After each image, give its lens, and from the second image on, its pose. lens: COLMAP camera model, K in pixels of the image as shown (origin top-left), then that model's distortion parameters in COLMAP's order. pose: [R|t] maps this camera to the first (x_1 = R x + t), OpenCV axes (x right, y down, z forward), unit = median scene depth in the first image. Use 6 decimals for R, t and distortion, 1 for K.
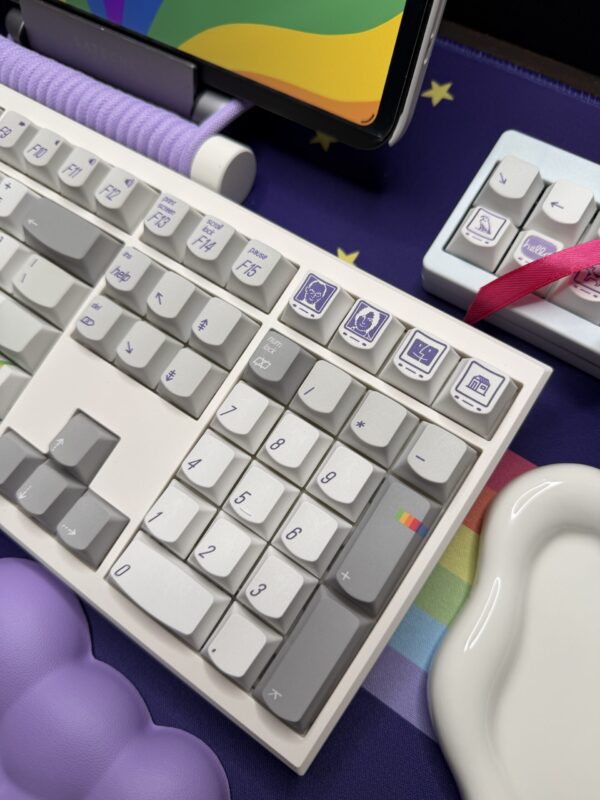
lens RADIAL K [[589.5, 0, 300.0], [0, 589.5, 400.0], [0, 0, 1]] dist [0.085727, -0.230501]
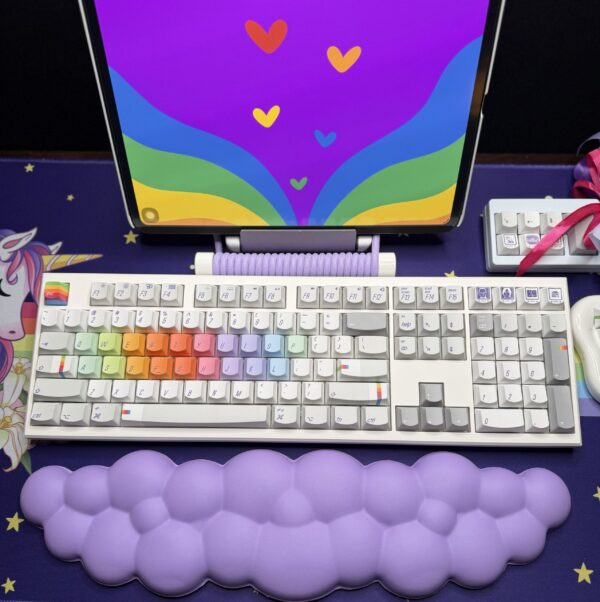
lens RADIAL K [[570.9, 0, 302.1], [0, 570.9, 338.5], [0, 0, 1]] dist [0.130504, -0.299921]
pose [[0.829039, -0.479615, 0.287513, -1.436385], [0.494674, 0.868778, 0.022868, -0.453699], [-0.260753, 0.123267, 0.957504, -1.171589]]
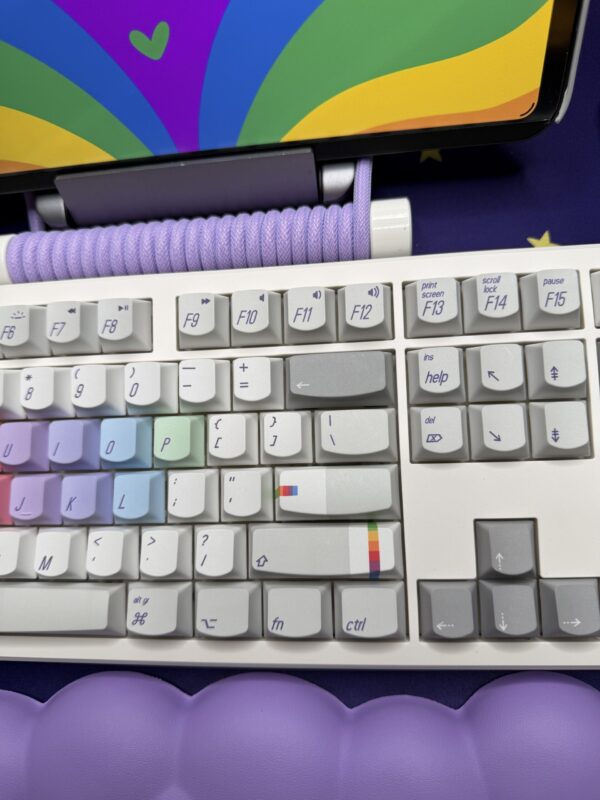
lens RADIAL K [[589.5, 0, 300.0], [0, 589.5, 400.0], [0, 0, 1]] dist [0.085727, -0.230501]
pose [[0.818182, -0.557071, 0.142305, -0.681451], [0.551195, 0.830382, 0.081547, -0.407577], [-0.163595, 0.011718, 0.986458, 0.109538]]
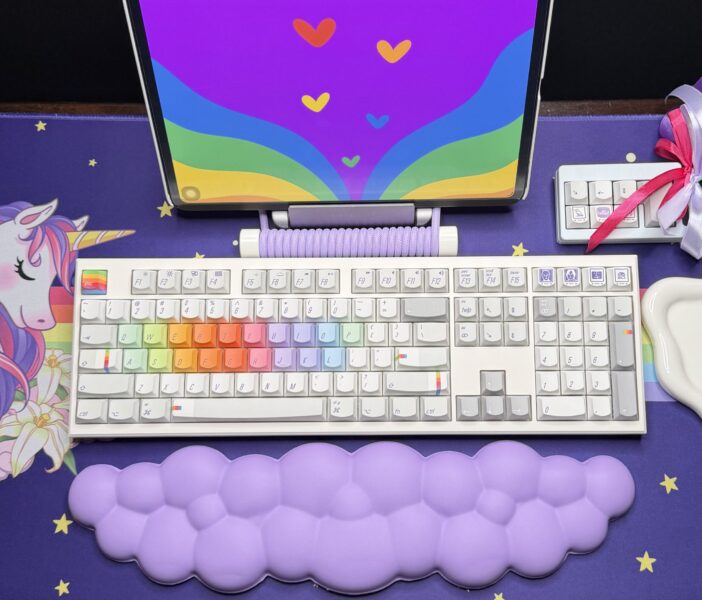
lens RADIAL K [[959.3, 0, 378.4], [0, 959.3, 289.2], [0, 0, 1]] dist [0.122346, -0.101116]
pose [[0.815836, -0.514032, 0.264919, -1.623660], [0.509893, 0.855540, 0.089786, -0.842014], [-0.272802, 0.061830, 0.960081, -2.634006]]
